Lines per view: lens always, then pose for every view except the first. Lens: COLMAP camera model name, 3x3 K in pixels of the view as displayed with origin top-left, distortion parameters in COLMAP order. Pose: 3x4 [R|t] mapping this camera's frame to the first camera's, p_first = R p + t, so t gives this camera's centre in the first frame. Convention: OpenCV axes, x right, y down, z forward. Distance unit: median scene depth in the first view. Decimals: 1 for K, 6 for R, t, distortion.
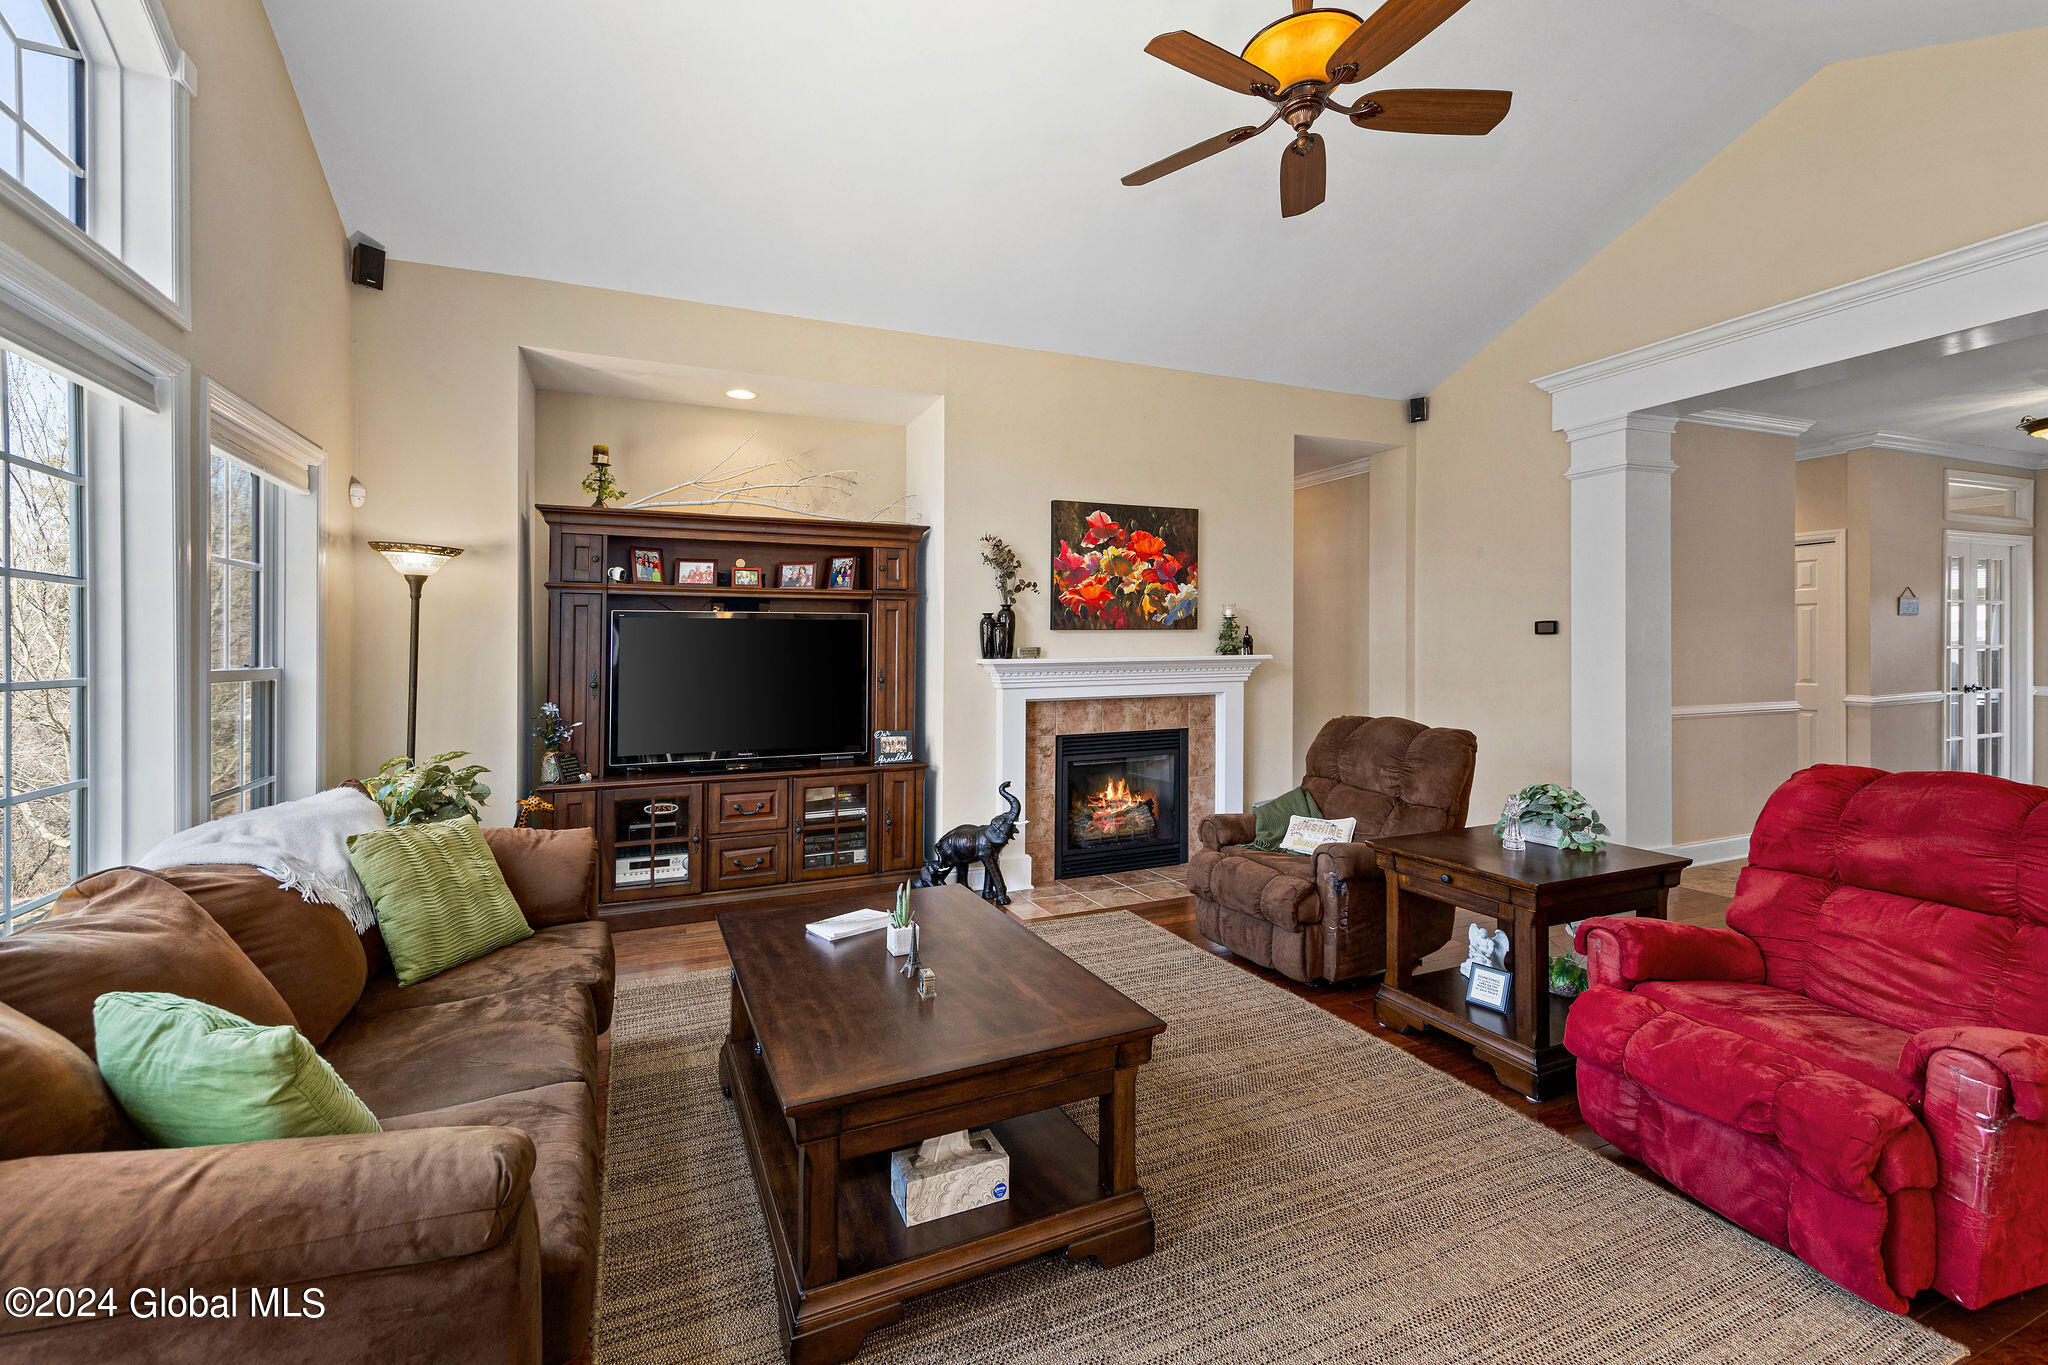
lens RADIAL K [[861.6, 0, 1022.1], [0, 861.6, 657.4], [0, 0, 1]] dist [0.009935, -0.000091]
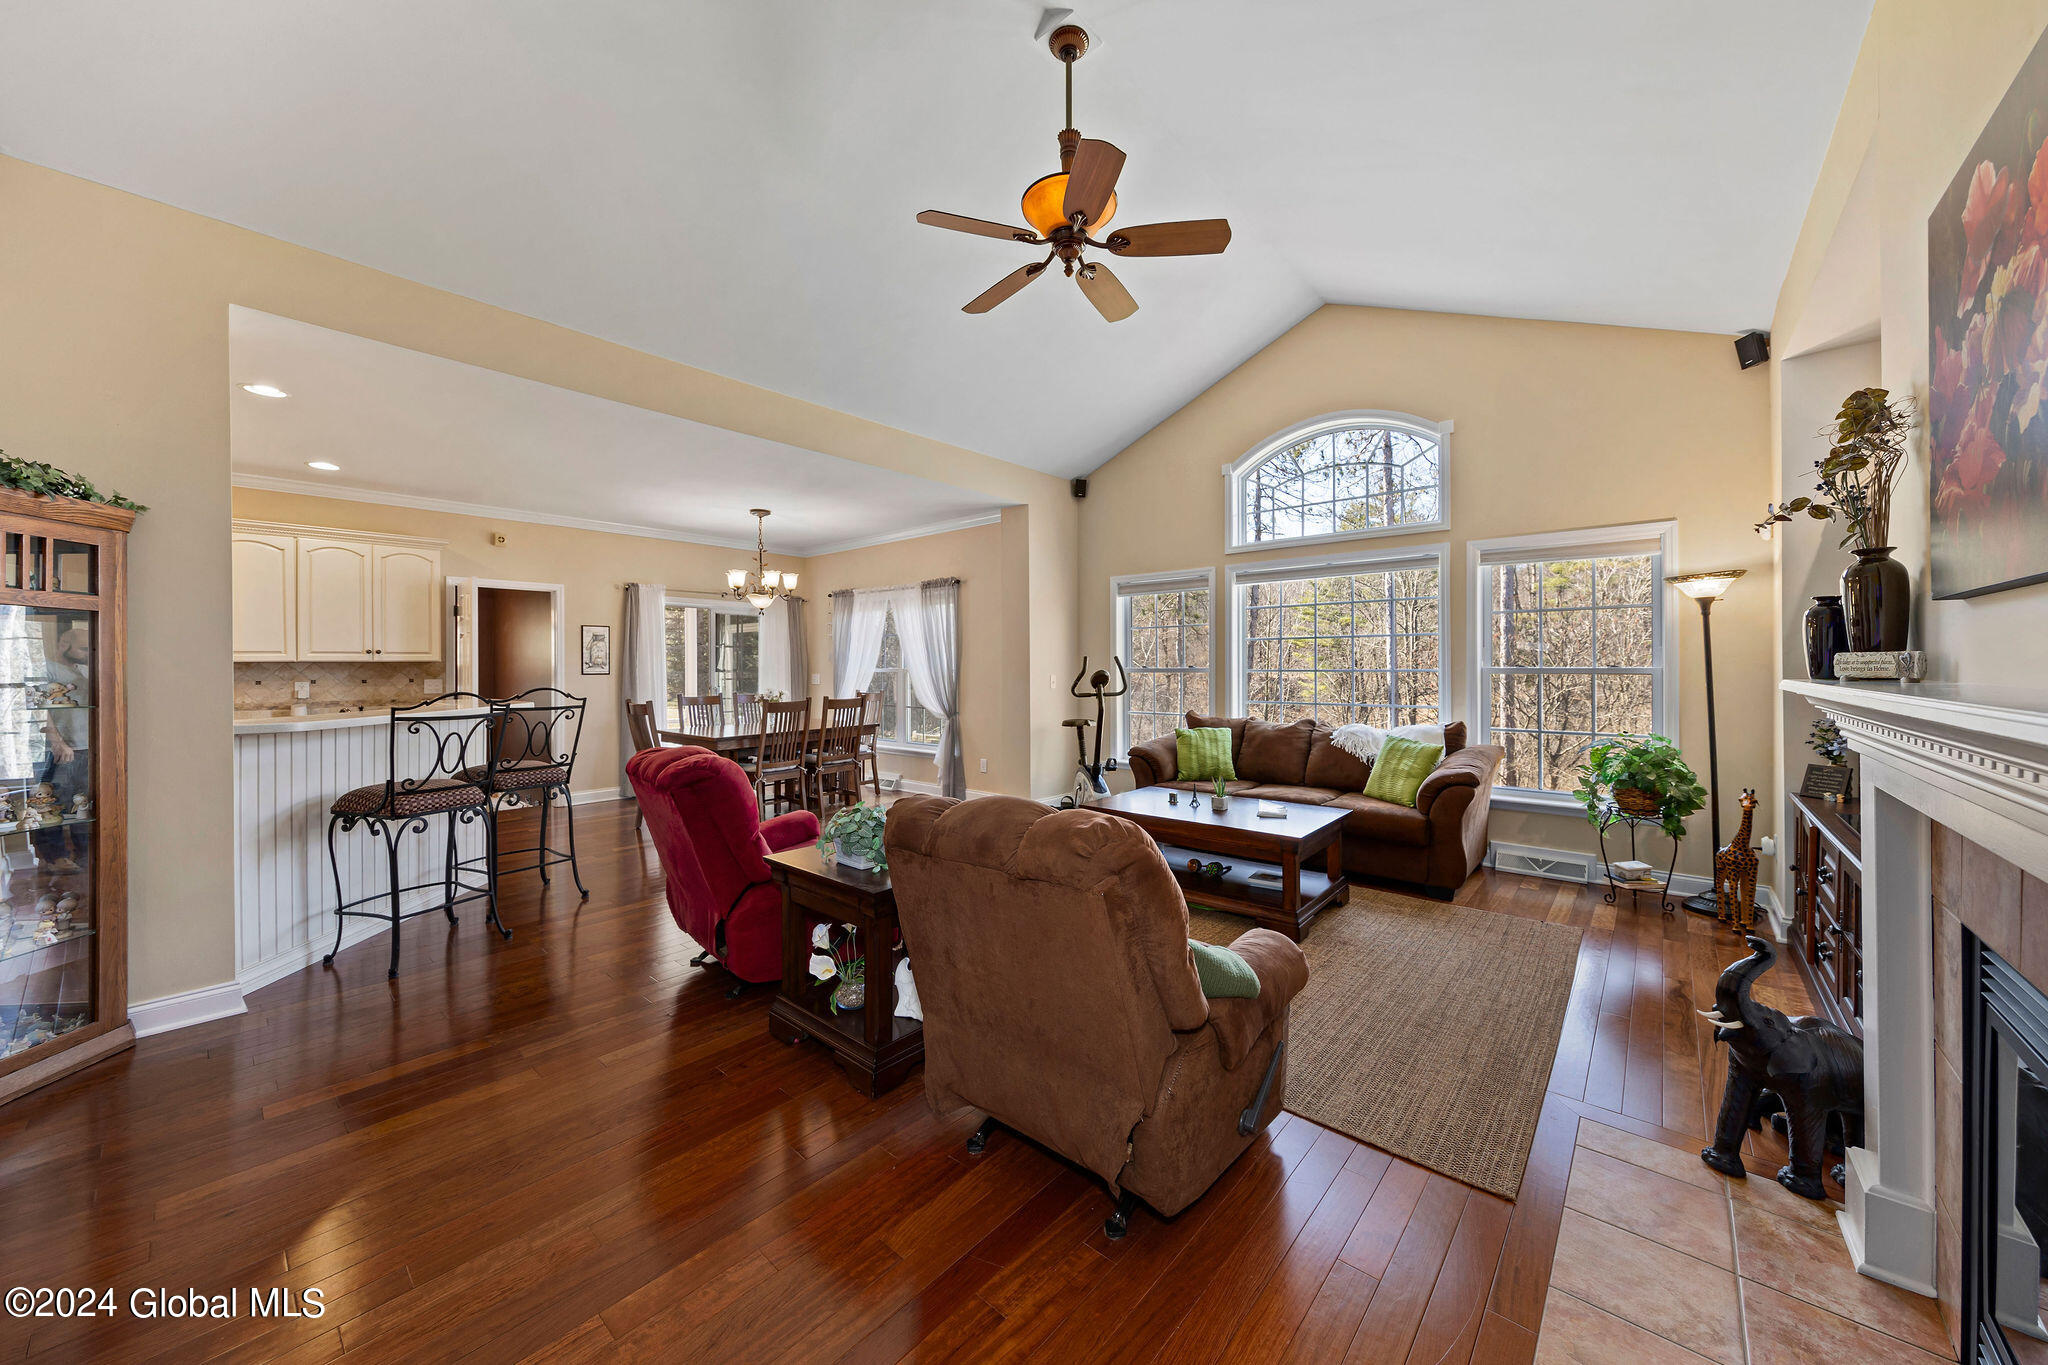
lens RADIAL K [[738.4, 0, 1035.8], [0, 738.4, 667.0], [0, 0, 1]] dist [0.007854, -0.000002]
pose [[-0.893213, 0.015112, -0.449379, 0.493494], [0.009464, 0.999846, 0.014812, -0.013699], [0.449533, 0.008977, -0.893219, 1.123856]]
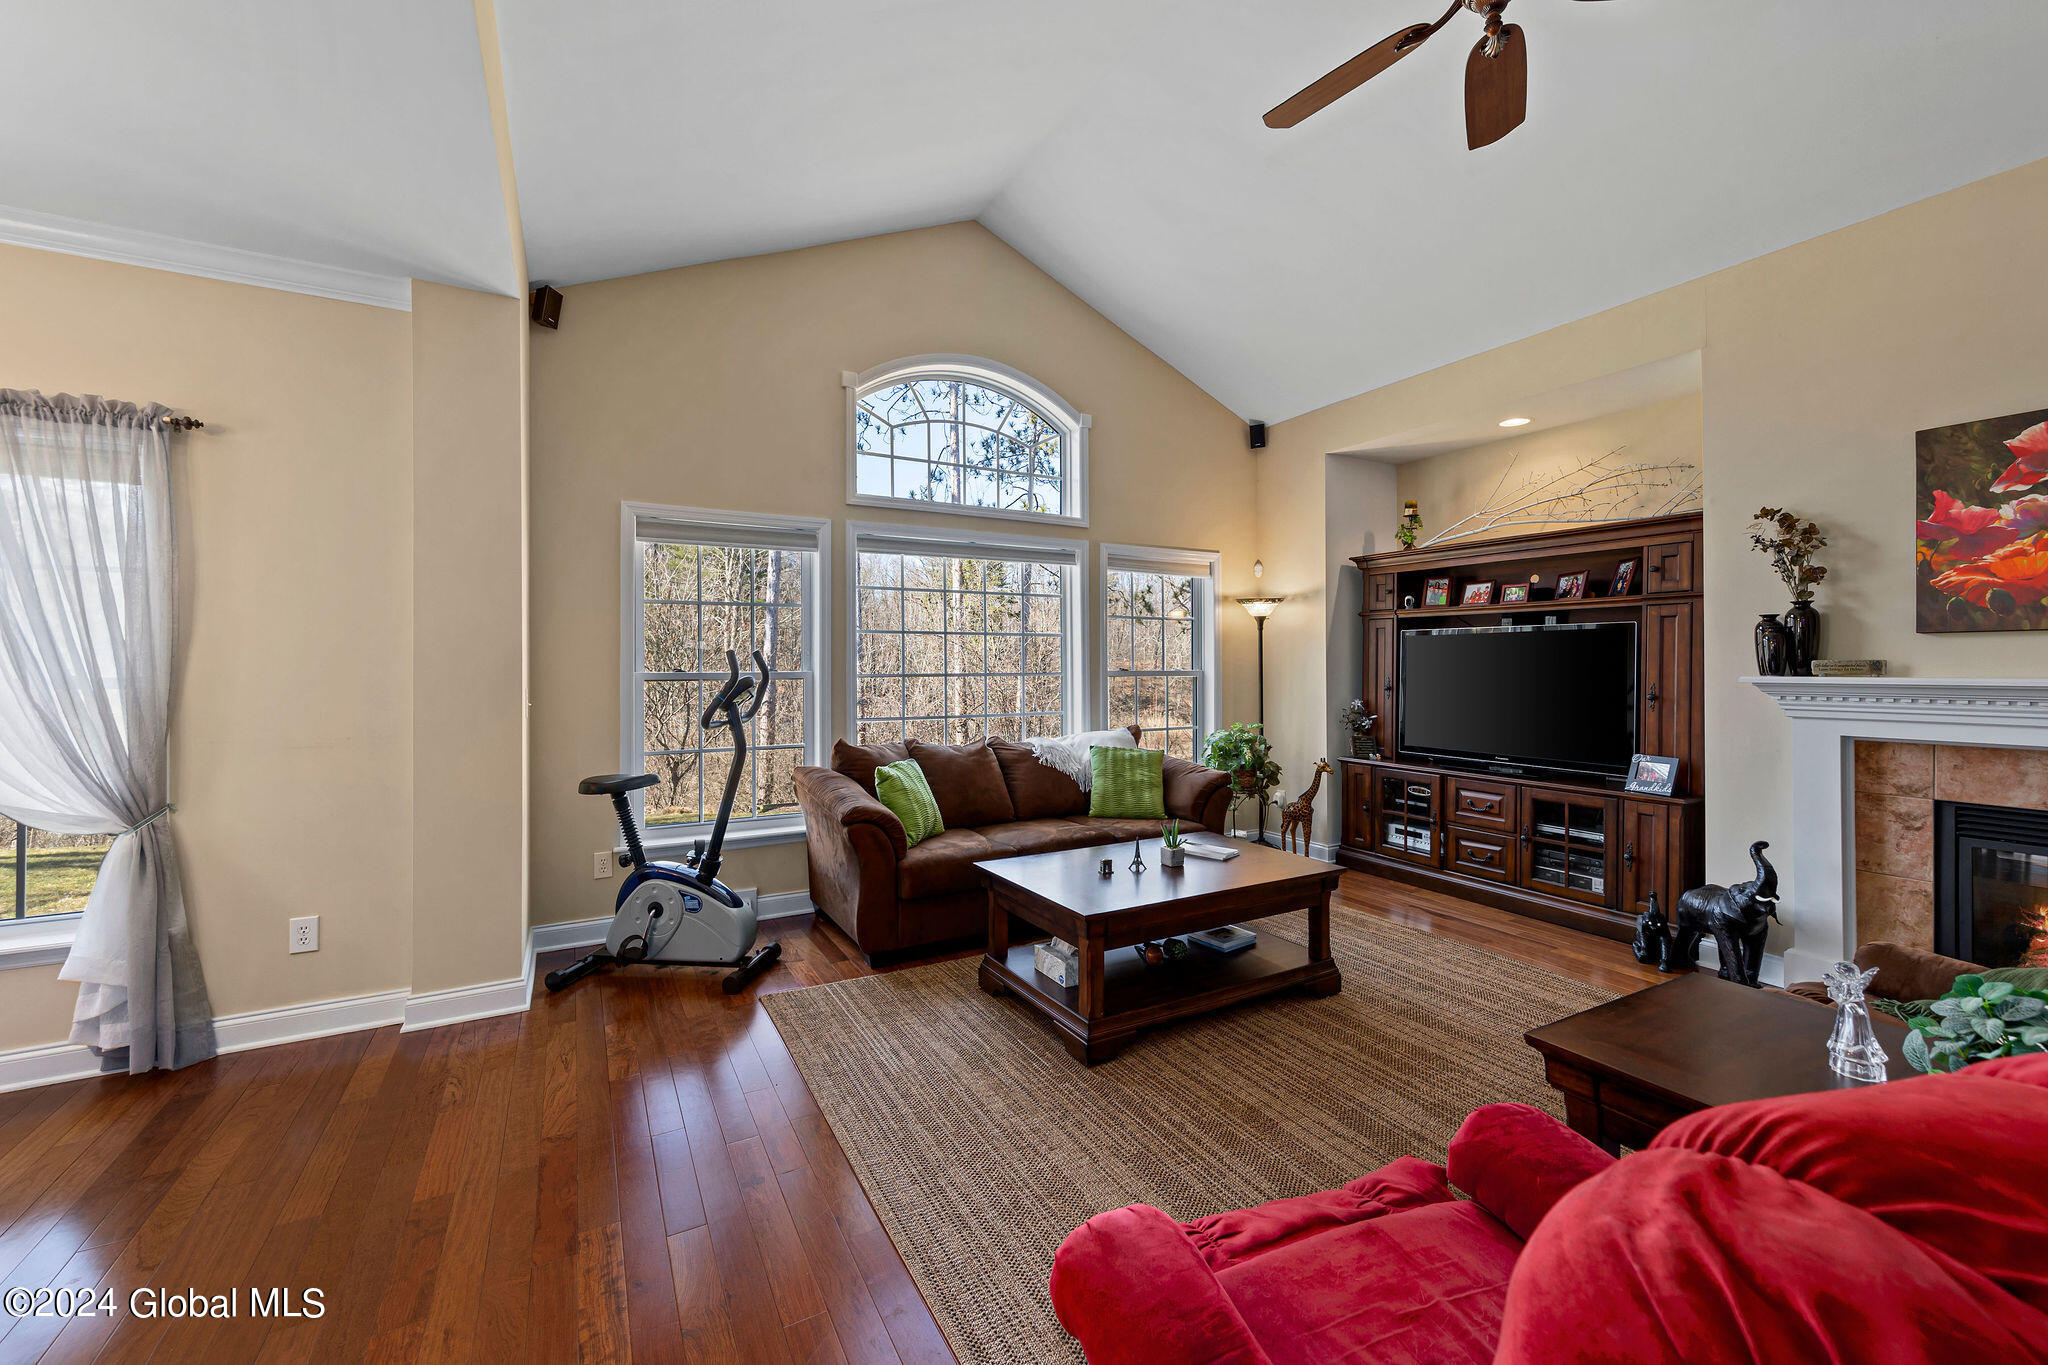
lens RADIAL K [[795.3, 0, 1017.0], [0, 795.3, 668.2], [0, 0, 1]] dist [-0.000457, 0.000104]
pose [[0.103060, 0.014151, -0.994574, 0.567266], [-0.008115, 0.999877, 0.013386, -0.008704], [0.994642, 0.006691, 0.103163, 0.275794]]
